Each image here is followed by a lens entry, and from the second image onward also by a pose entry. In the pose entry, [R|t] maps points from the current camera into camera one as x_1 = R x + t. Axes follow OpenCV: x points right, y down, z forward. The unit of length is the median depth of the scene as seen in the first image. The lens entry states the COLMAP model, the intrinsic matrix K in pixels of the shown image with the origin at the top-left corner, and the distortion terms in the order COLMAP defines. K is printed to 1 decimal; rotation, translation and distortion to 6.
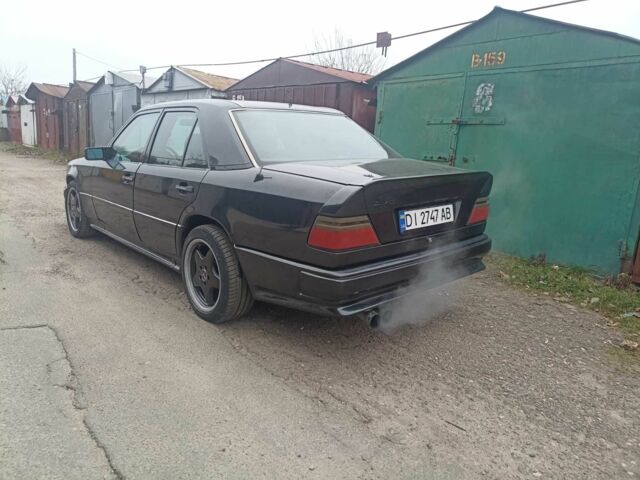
lens RADIAL K [[468.8, 0, 320.8], [0, 468.8, 241.8], [0, 0, 1]] dist [0.030303, -0.011574]
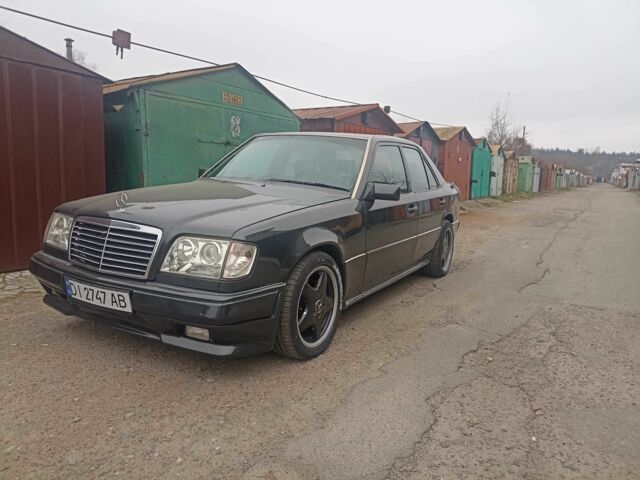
lens RADIAL K [[468.8, 0, 319.3], [0, 468.8, 240.0], [0, 0, 1]] dist [0.030303, -0.011574]
pose [[-0.309755, -0.193286, 0.930963, -1.071449], [0.153142, 0.956194, 0.249479, -0.289673], [-0.938403, 0.219847, -0.266586, 1.197686]]
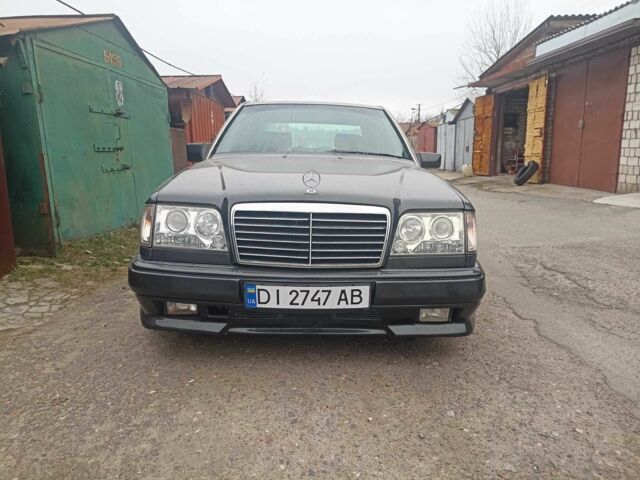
lens RADIAL K [[468.8, 0, 319.7], [0, 468.8, 237.9], [0, 0, 1]] dist [0.030303, -0.011574]
pose [[-0.747168, -0.165084, 0.643807, -0.798511], [0.103194, 0.928100, 0.357744, -0.336145], [-0.656575, 0.333732, -0.676411, 1.553101]]
